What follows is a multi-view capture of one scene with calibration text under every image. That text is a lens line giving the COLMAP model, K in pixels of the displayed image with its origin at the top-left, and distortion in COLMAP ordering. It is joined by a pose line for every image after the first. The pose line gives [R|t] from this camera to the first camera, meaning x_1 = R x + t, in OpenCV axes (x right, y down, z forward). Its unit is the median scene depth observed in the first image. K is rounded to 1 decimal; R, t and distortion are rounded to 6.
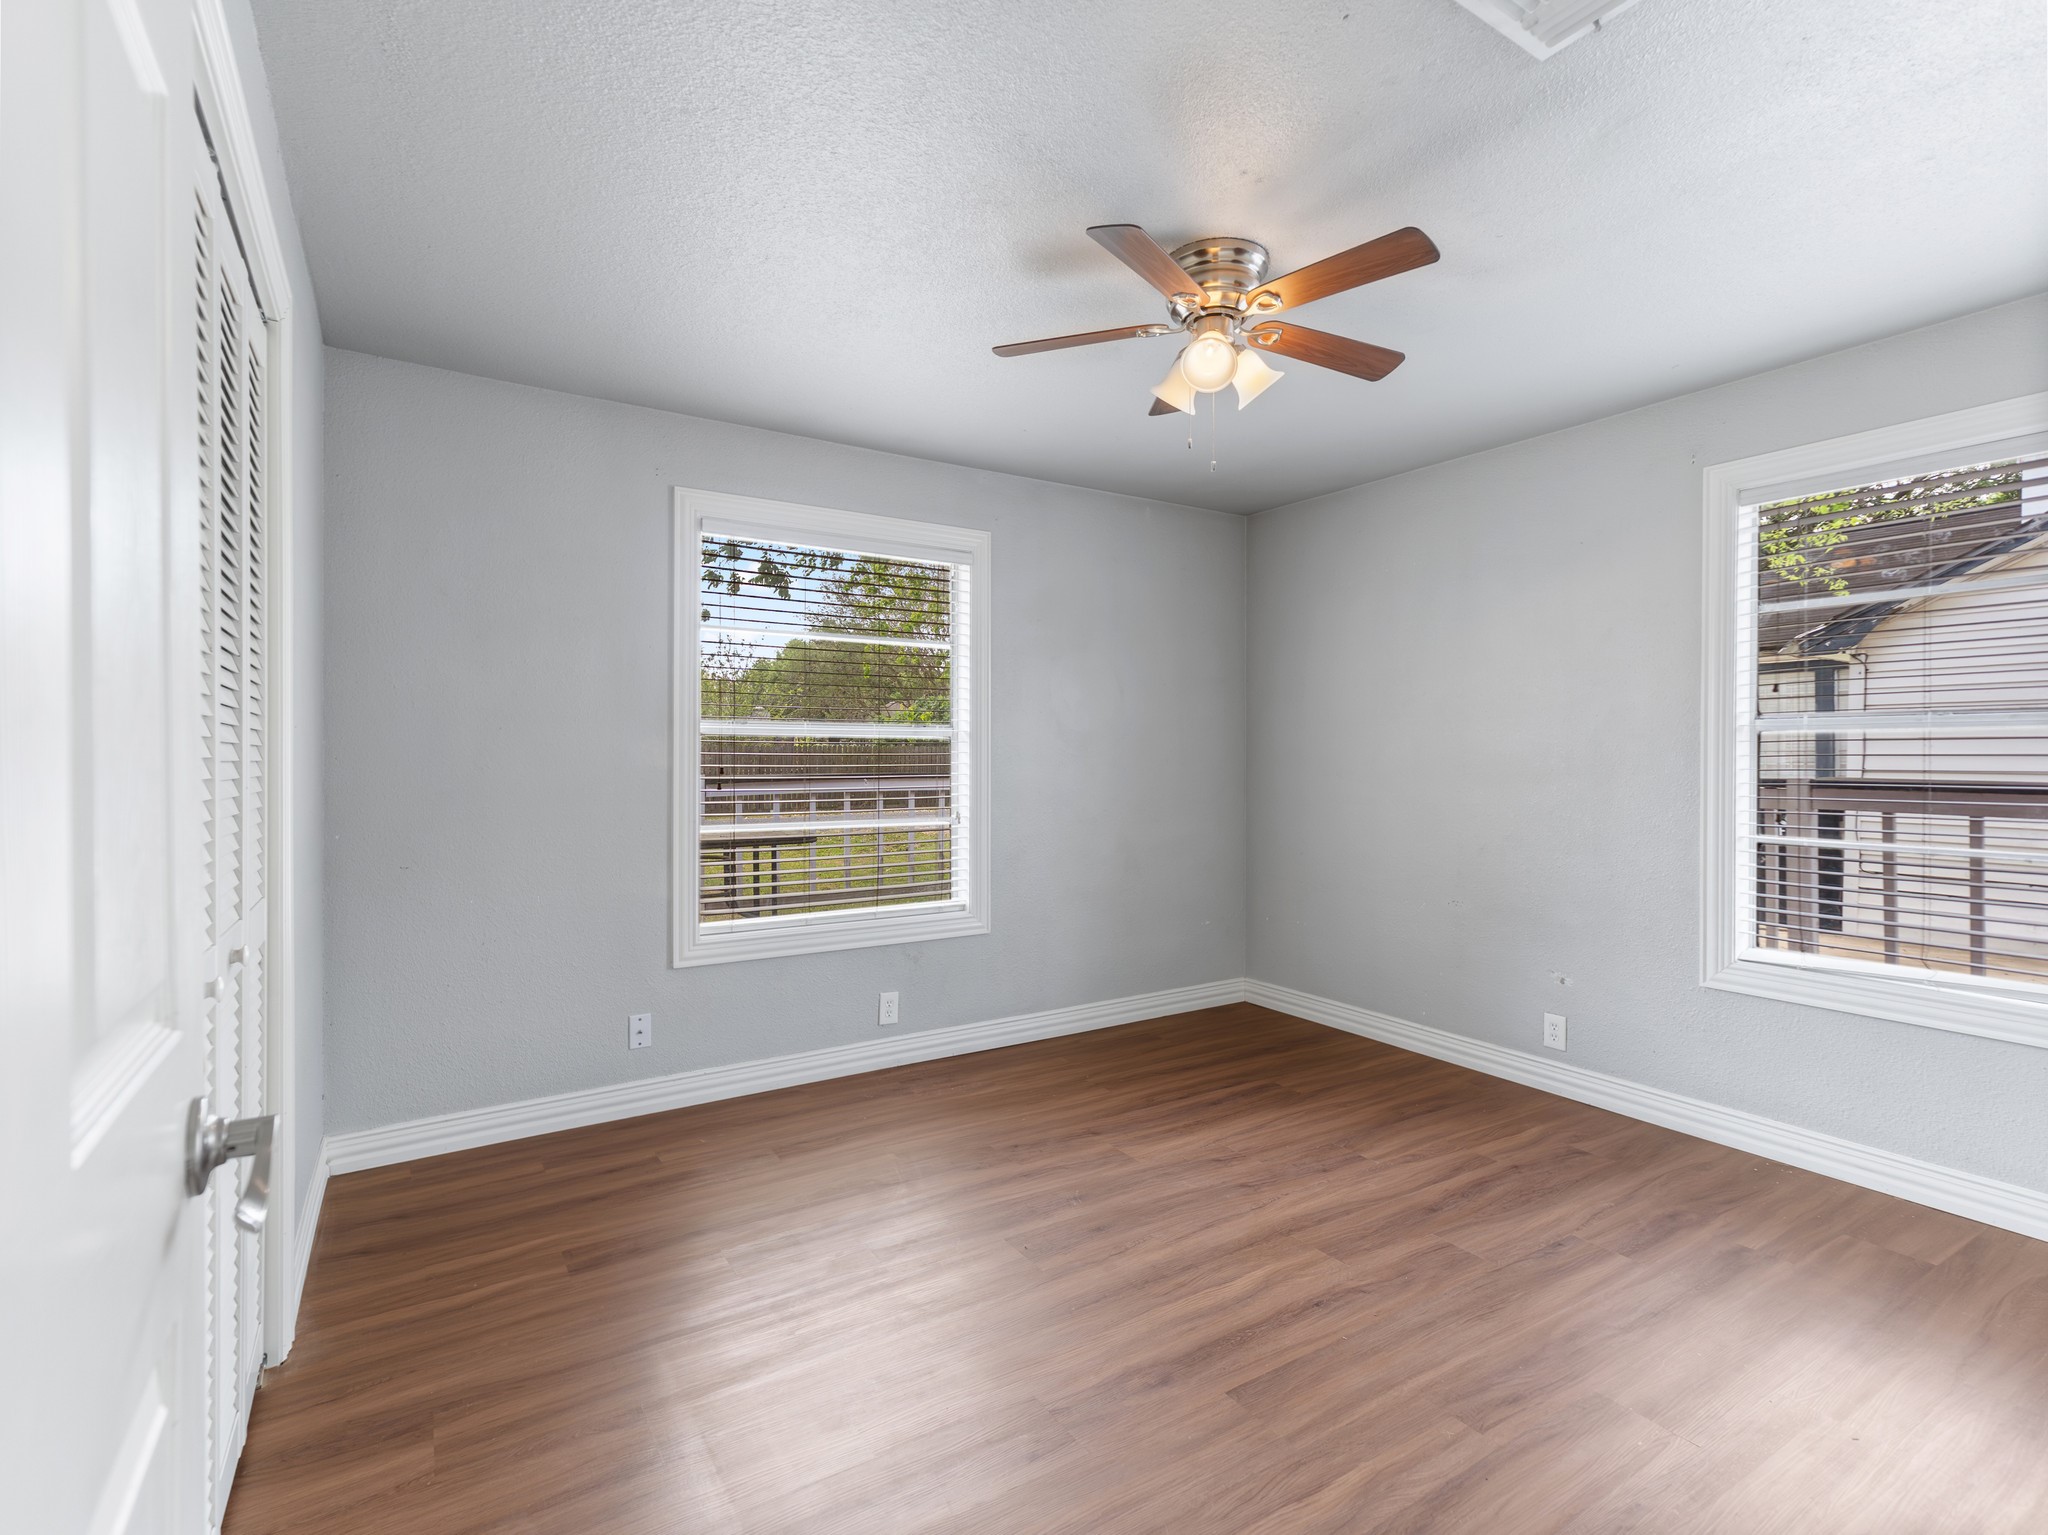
lens RADIAL K [[971.9, 0, 1024.0], [0, 971.9, 767.5], [0, 0, 1]] dist [-0.000296, -0.000059]
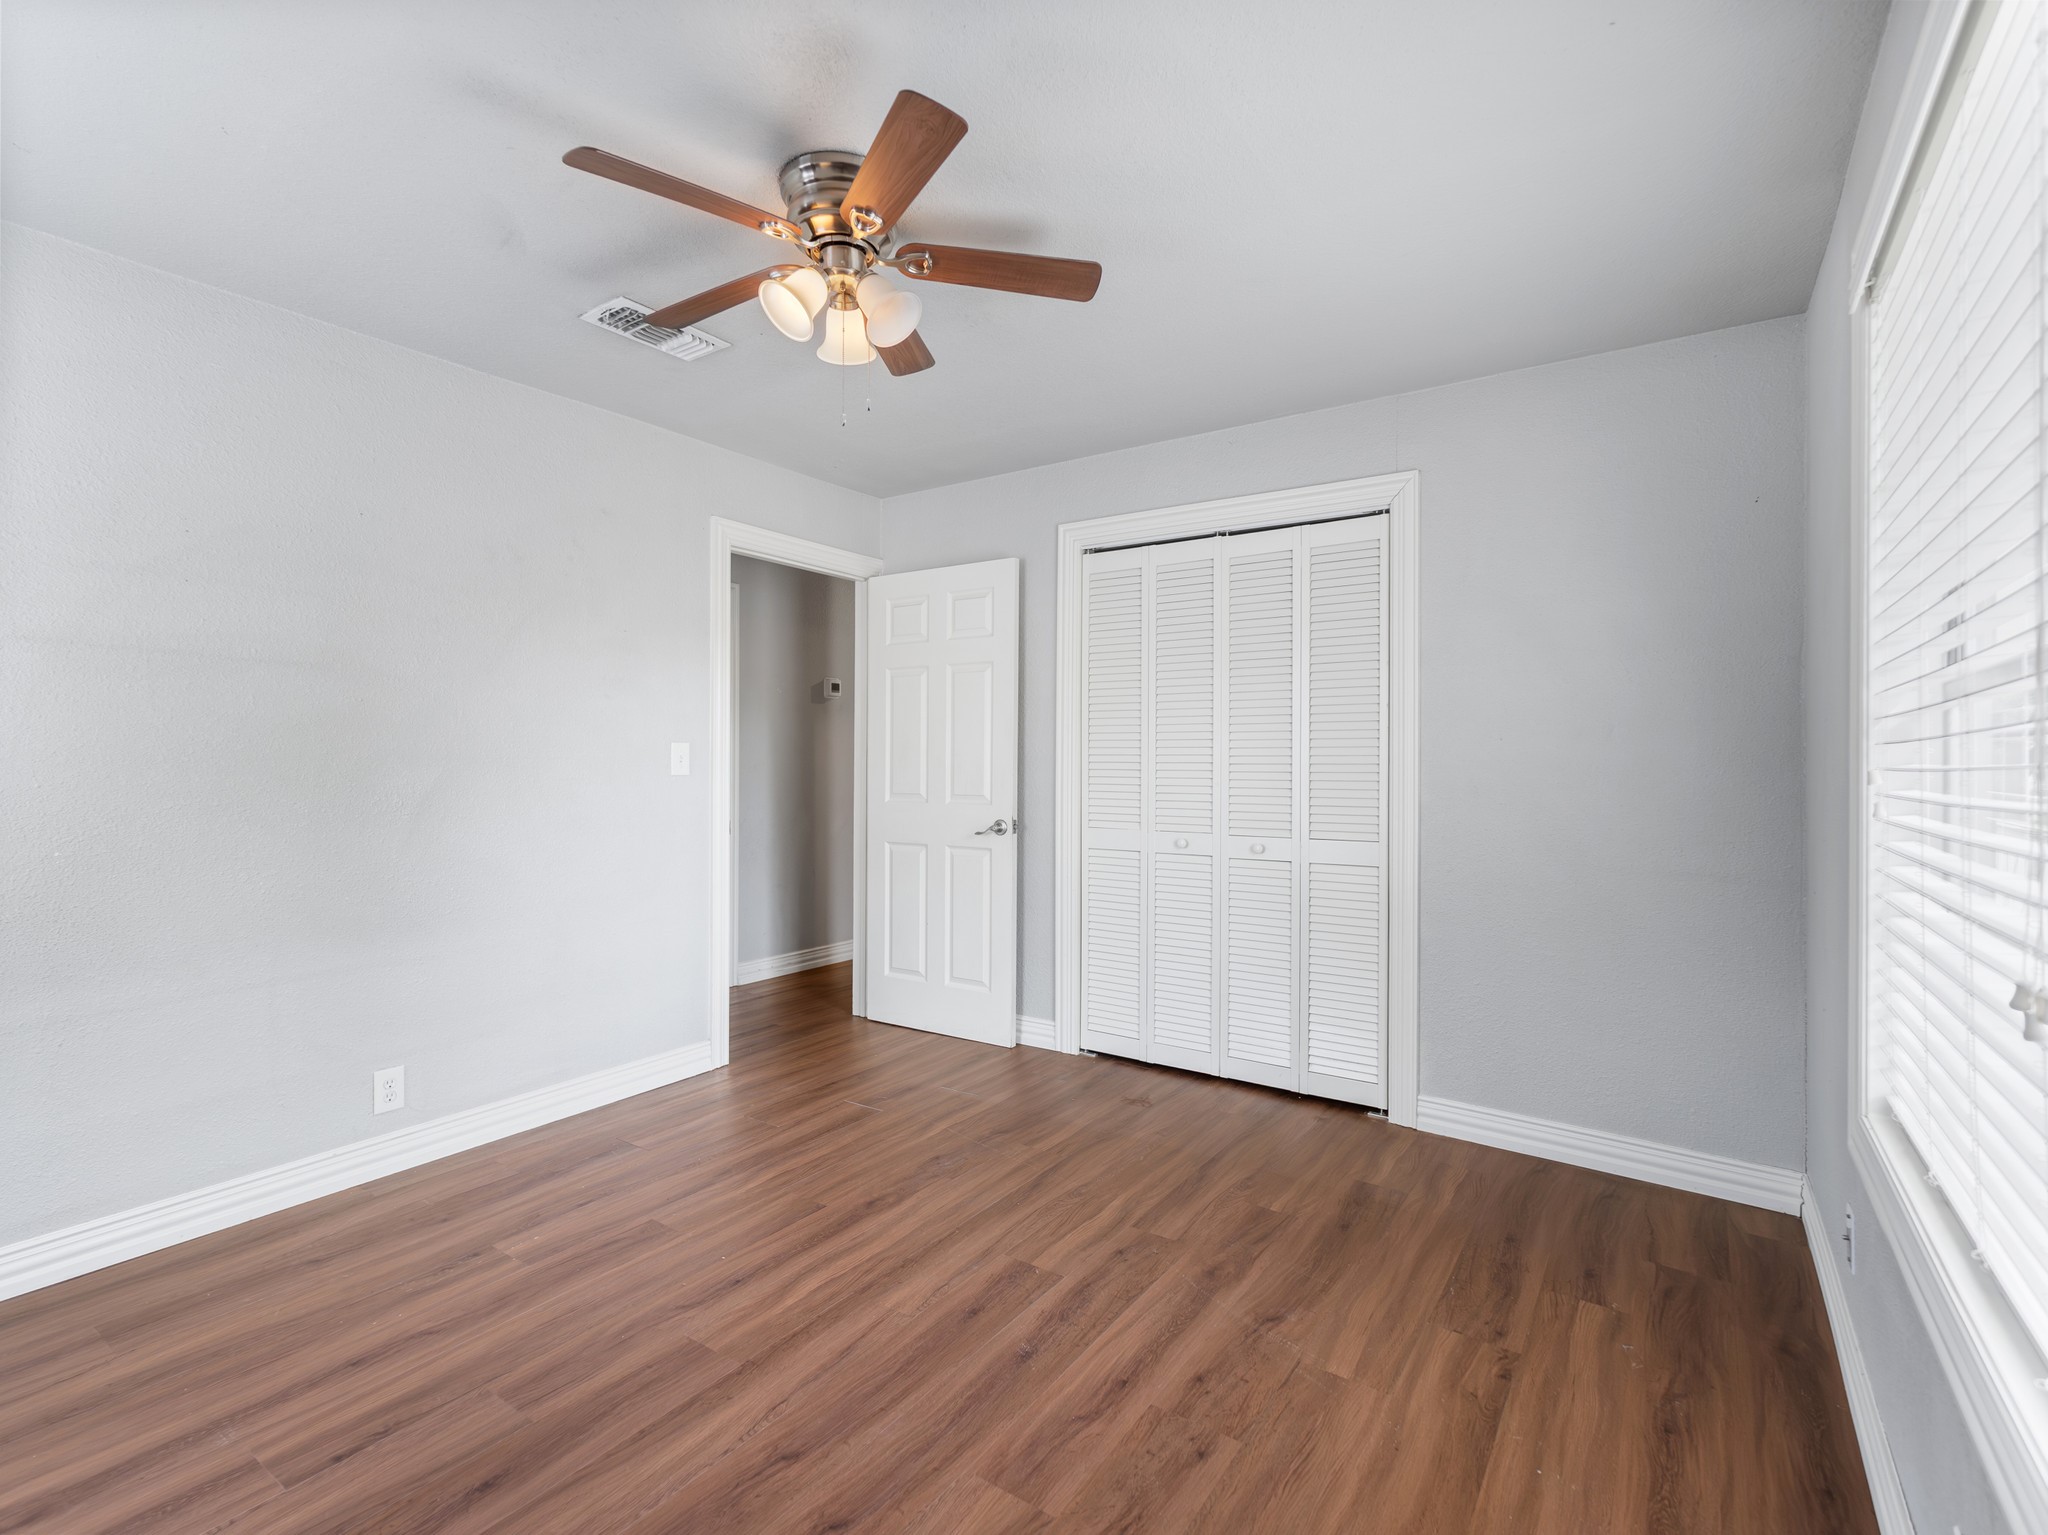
lens RADIAL K [[971.9, 0, 1024.0], [0, 971.9, 767.5], [0, 0, 1]] dist [-0.000296, -0.000059]
pose [[-0.922376, -0.004824, -0.386263, 0.381371], [-0.009543, 0.999901, 0.010302, -0.008825], [0.386175, 0.013188, -0.922331, 1.861942]]
